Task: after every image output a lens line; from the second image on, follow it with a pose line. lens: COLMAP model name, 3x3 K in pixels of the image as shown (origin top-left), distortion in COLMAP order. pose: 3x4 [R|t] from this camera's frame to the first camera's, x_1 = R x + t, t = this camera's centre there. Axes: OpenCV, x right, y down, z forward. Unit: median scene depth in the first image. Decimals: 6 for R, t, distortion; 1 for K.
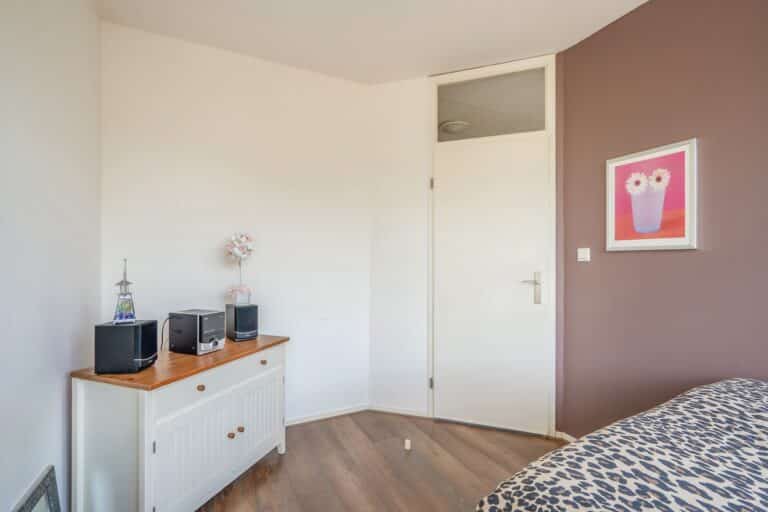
lens RADIAL K [[364.7, 0, 387.7], [0, 364.7, 250.1], [0, 0, 1]] dist [-0.001344, -0.000310]
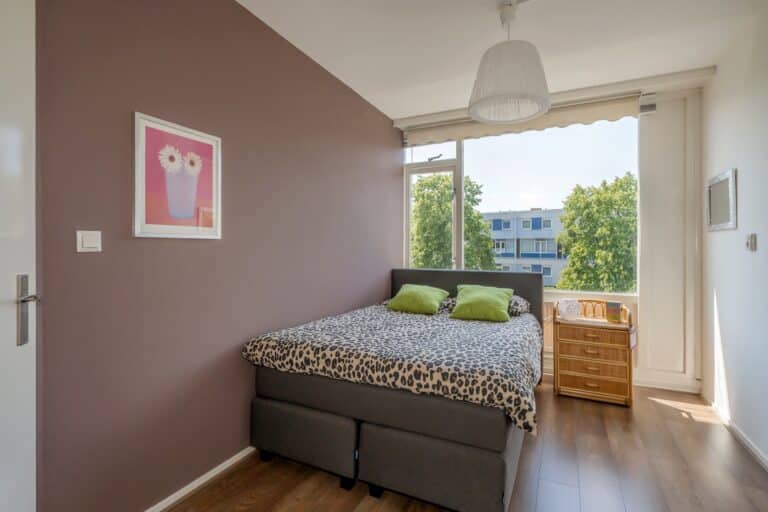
lens RADIAL K [[364.7, 0, 387.7], [0, 364.7, 250.1], [0, 0, 1]] dist [-0.001344, -0.000310]
pose [[-0.602826, -0.009698, 0.797814, -0.298421], [-0.026345, 0.999623, -0.007755, 0.021707], [-0.797438, -0.025694, -0.602854, 1.116958]]
